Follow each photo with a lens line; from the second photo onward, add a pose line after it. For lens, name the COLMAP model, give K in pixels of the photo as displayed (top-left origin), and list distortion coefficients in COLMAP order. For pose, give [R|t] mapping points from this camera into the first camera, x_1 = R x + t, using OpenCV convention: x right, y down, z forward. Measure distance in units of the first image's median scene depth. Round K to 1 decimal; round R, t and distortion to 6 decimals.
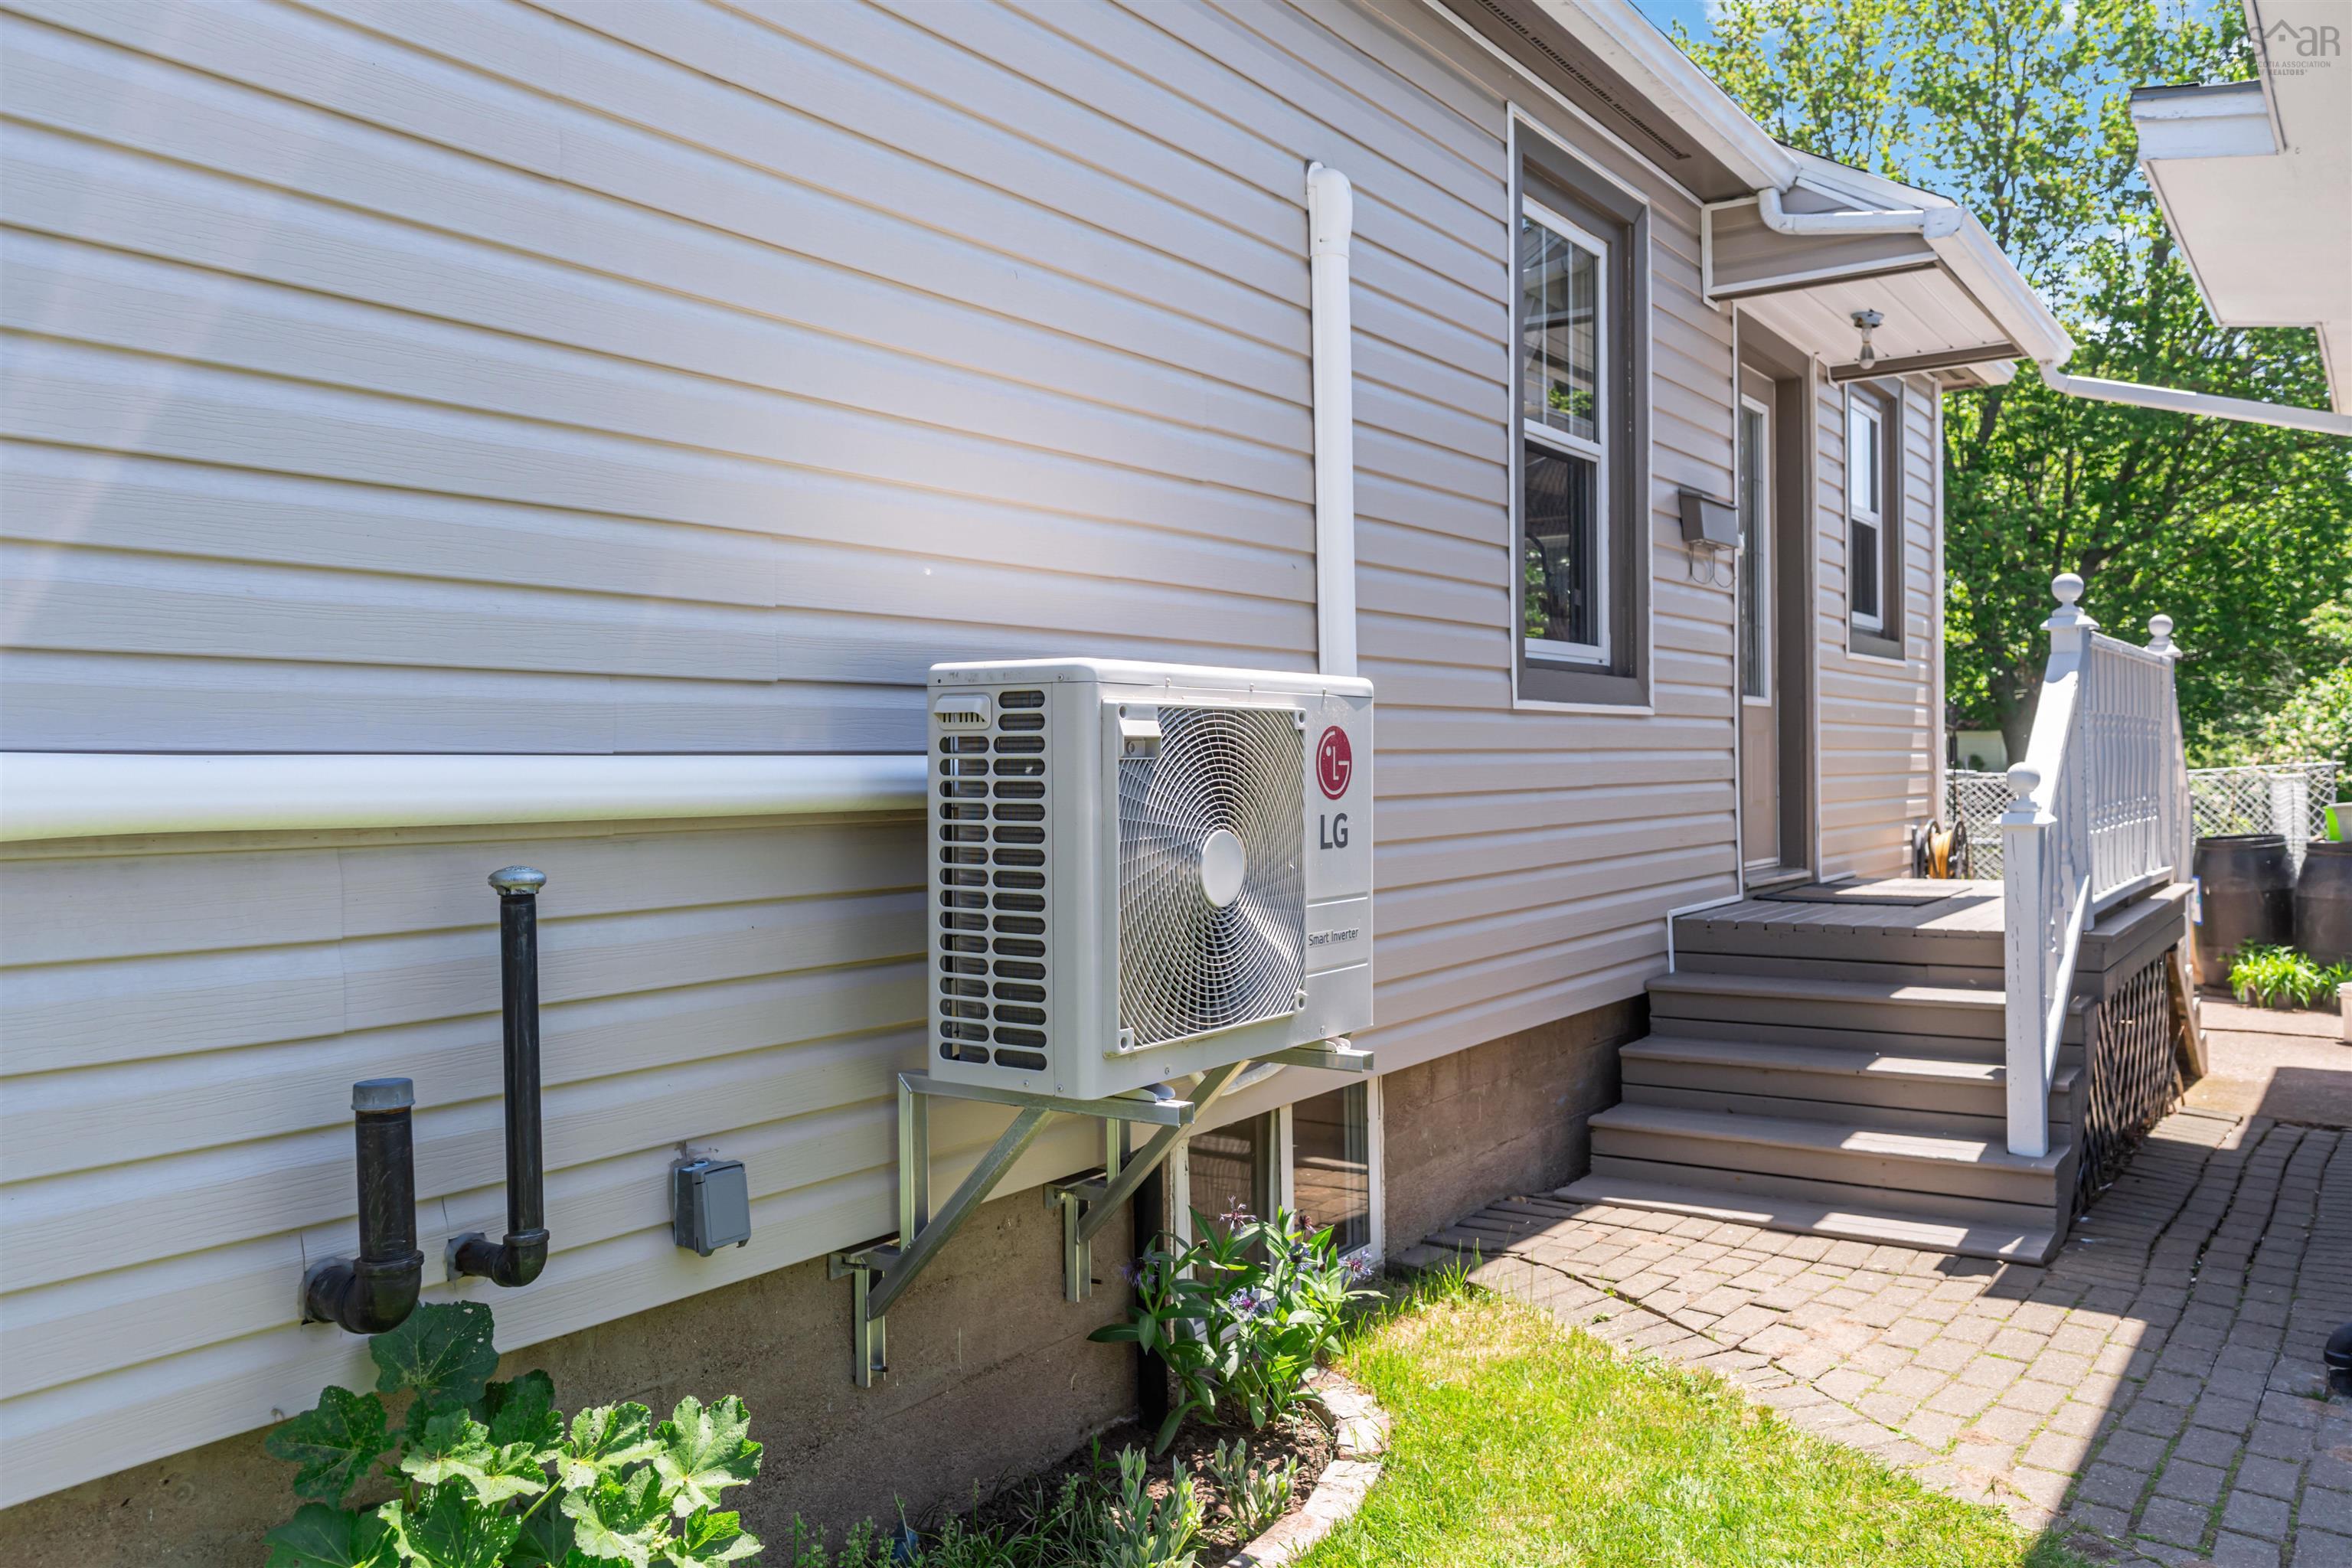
lens RADIAL K [[1829.4, 0, 1176.0], [0, 1829.4, 784.0], [0, 0, 1]] dist [-0.014993, -0.000101]
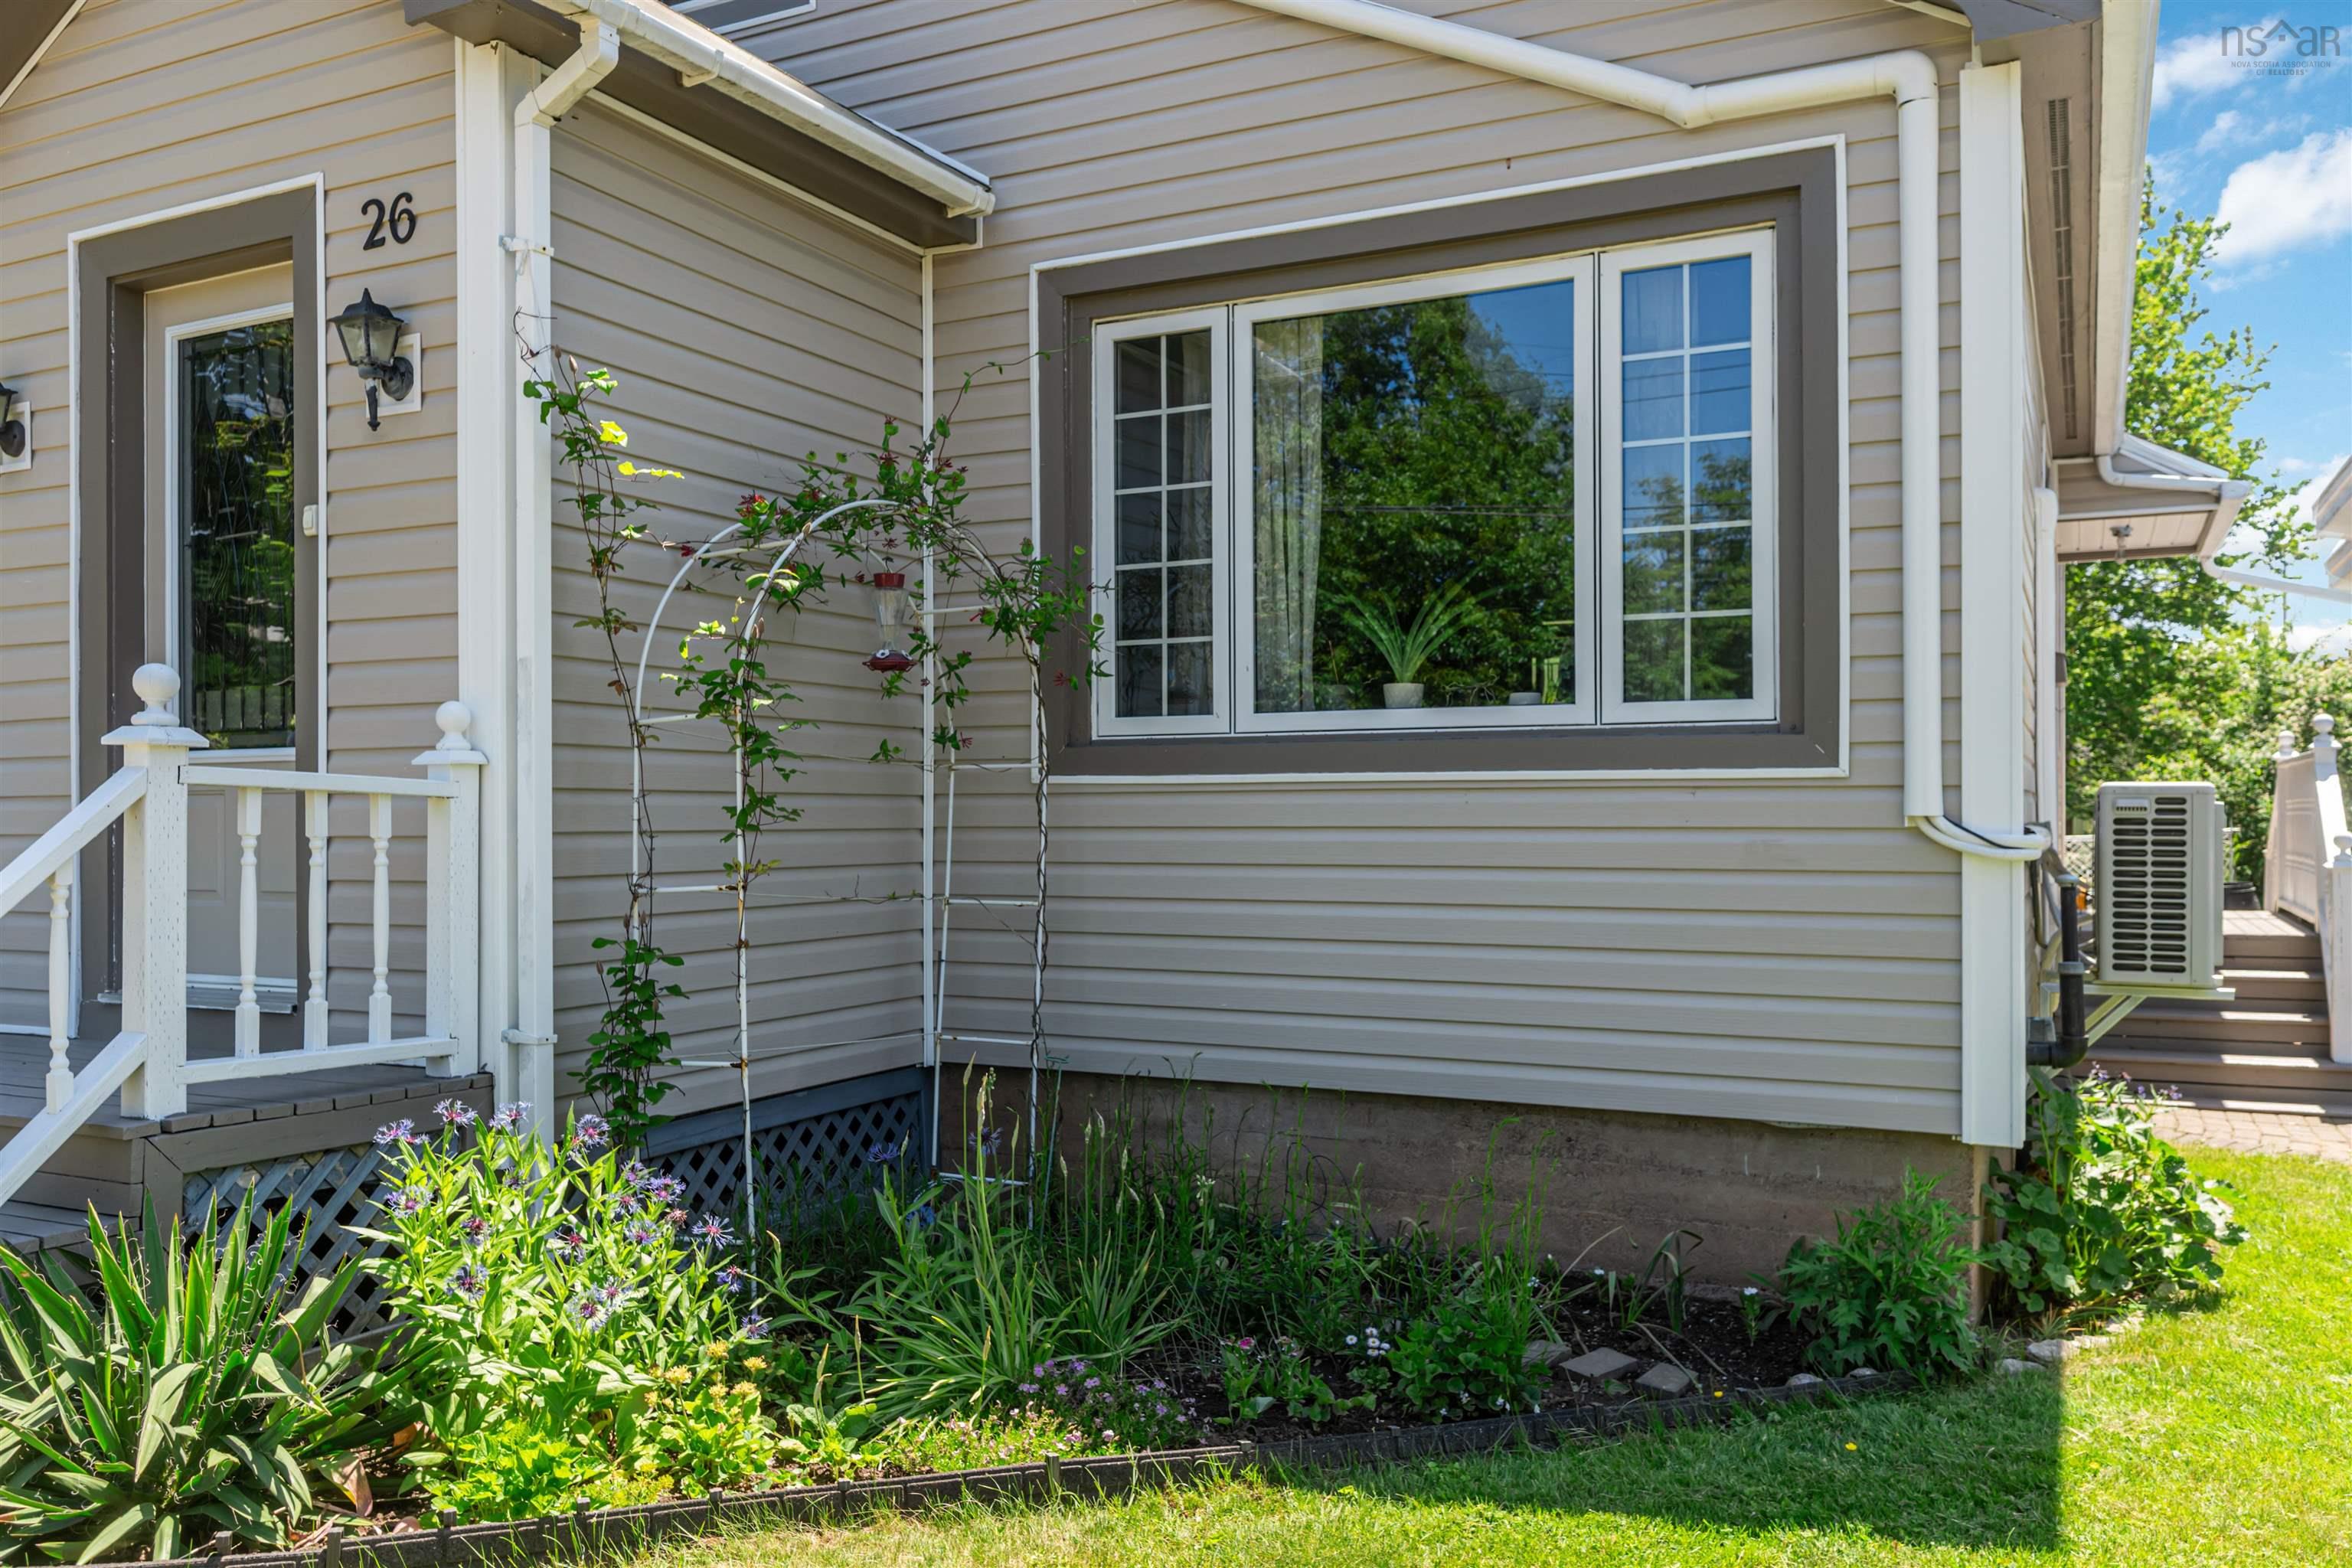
lens RADIAL K [[1829.4, 0, 1176.0], [0, 1829.4, 784.0], [0, 0, 1]] dist [-0.014993, -0.000101]
pose [[0.990603, 0.019944, 0.135305, -0.833476], [-0.016908, 0.999580, -0.023544, 0.002047], [-0.135718, 0.021035, 0.990524, -0.524685]]
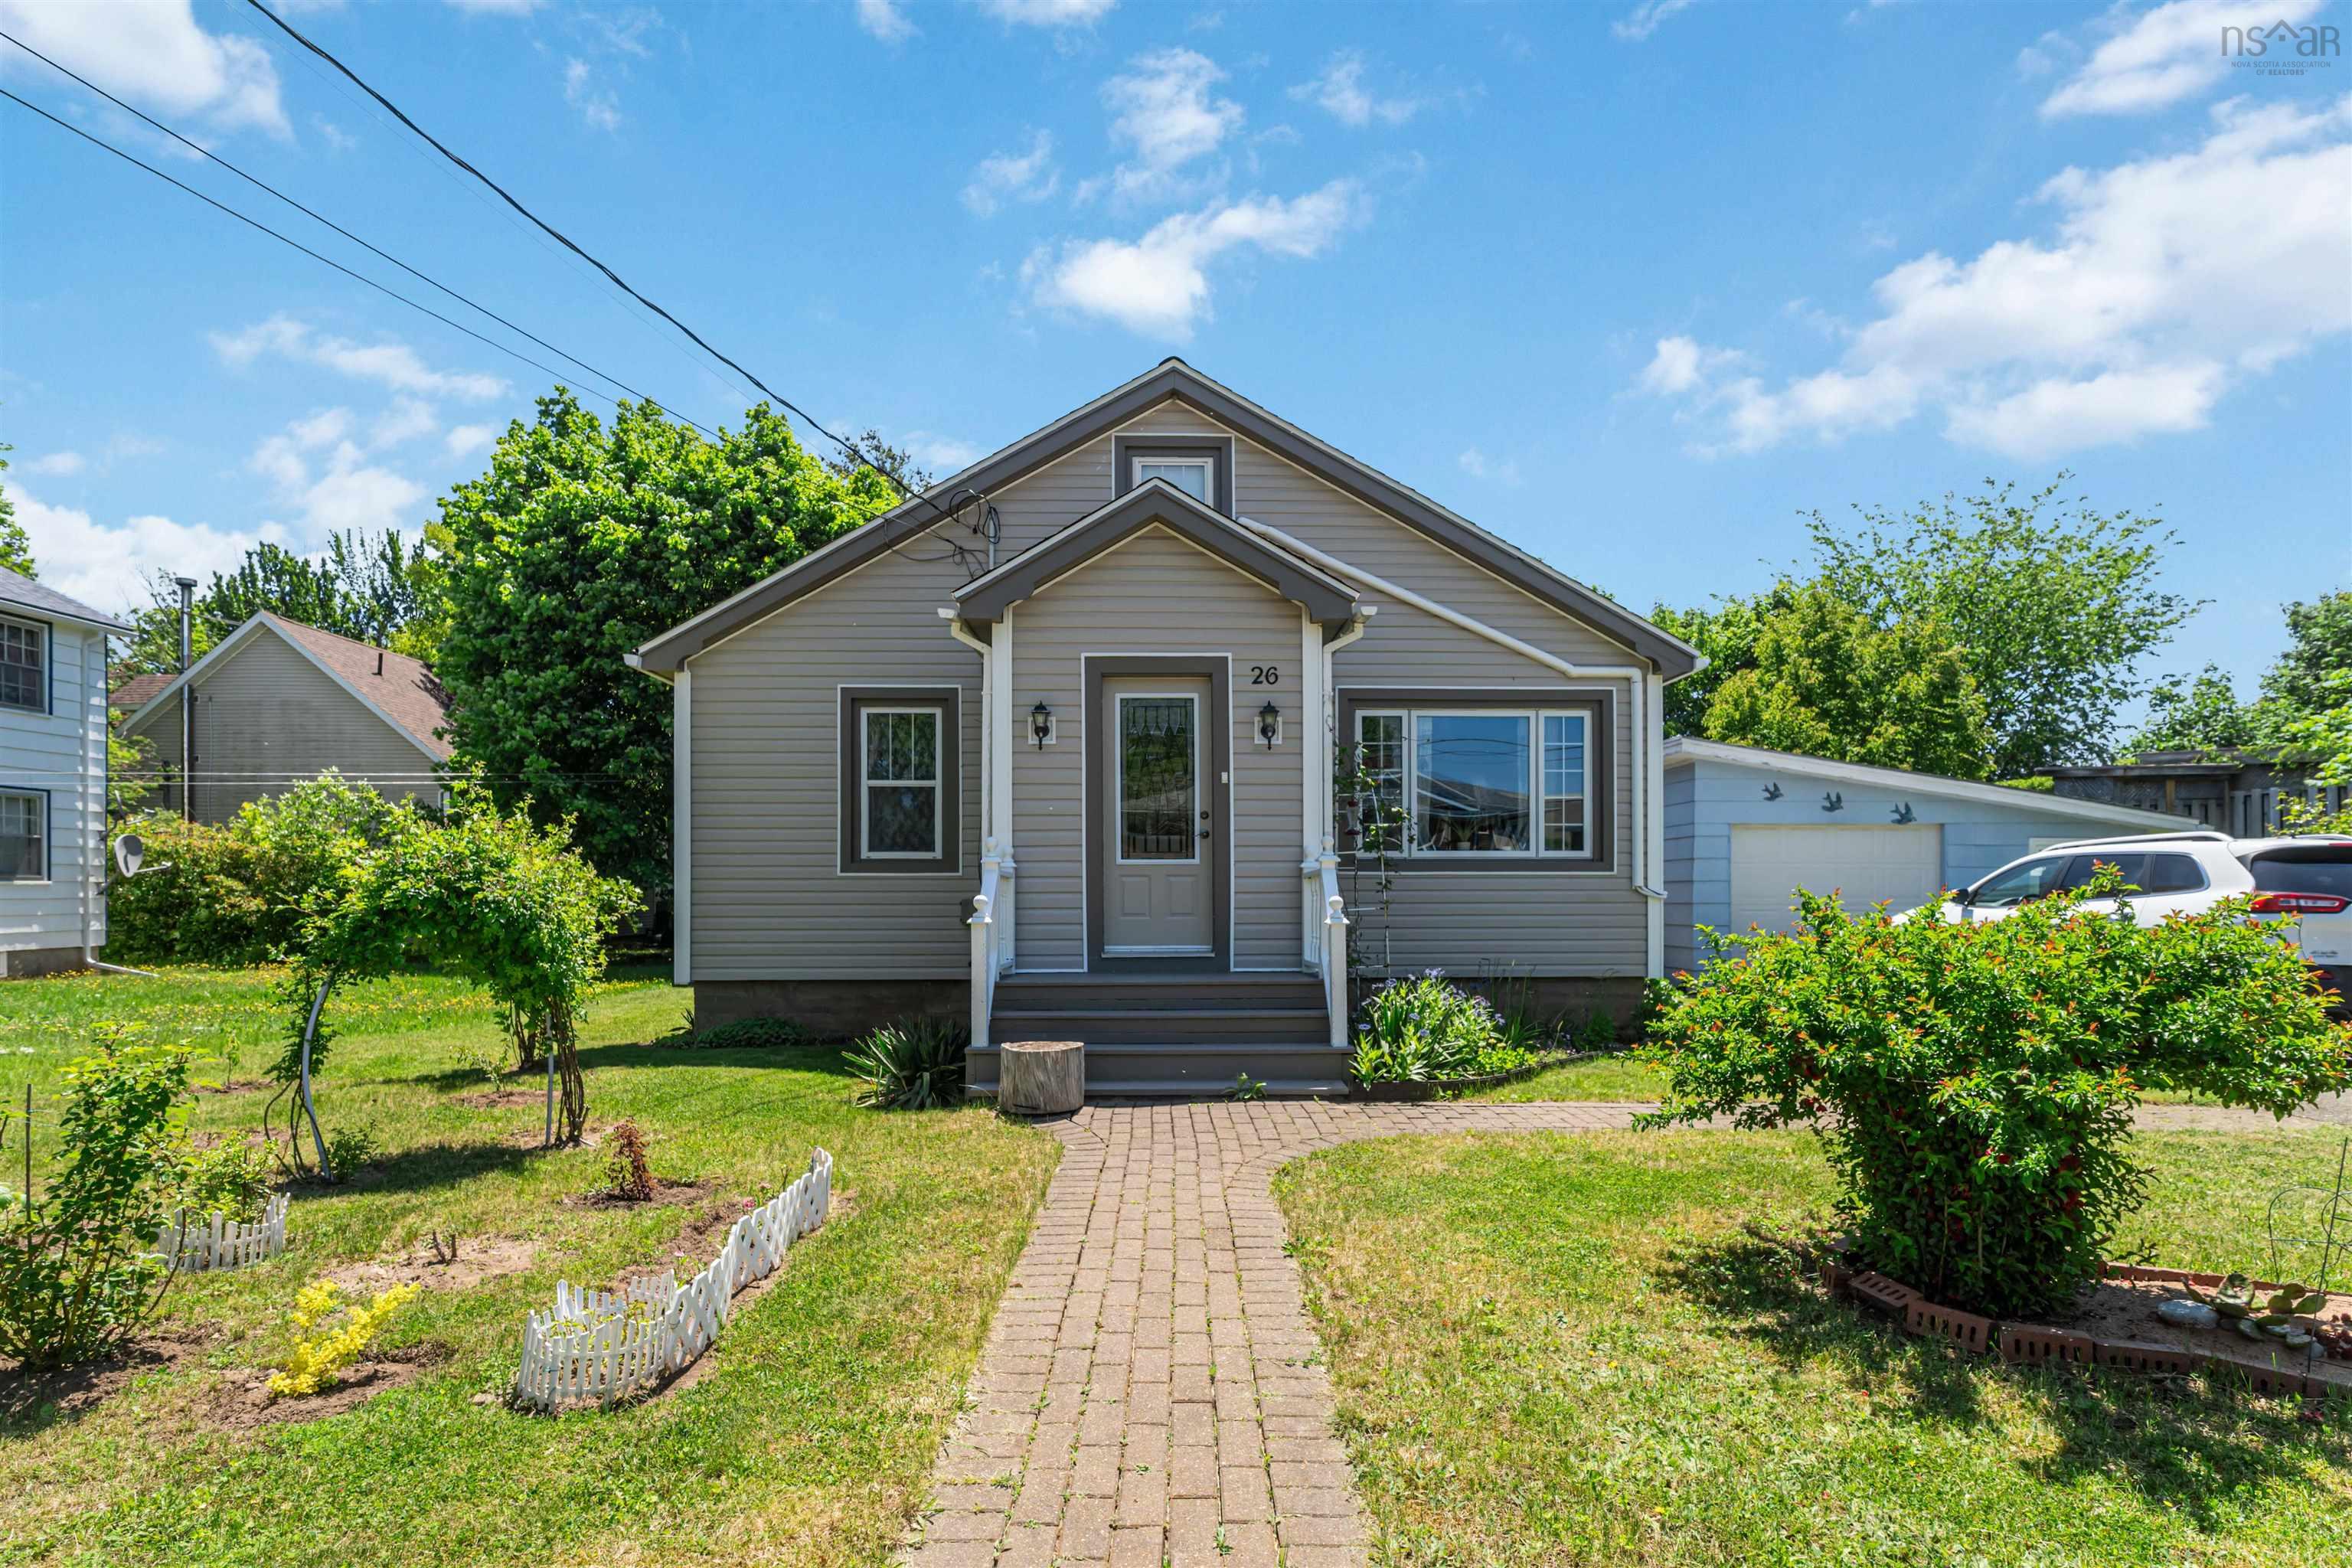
lens RADIAL K [[1076.7, 0, 1182.1], [0, 1076.7, 875.7], [0, 0, 1]] dist [-0.002310, -0.000243]
pose [[0.809784, 0.026080, 0.586148, -2.155742], [-0.012250, 0.999545, -0.027550, 0.035844], [-0.586600, 0.015129, 0.809736, -0.743681]]
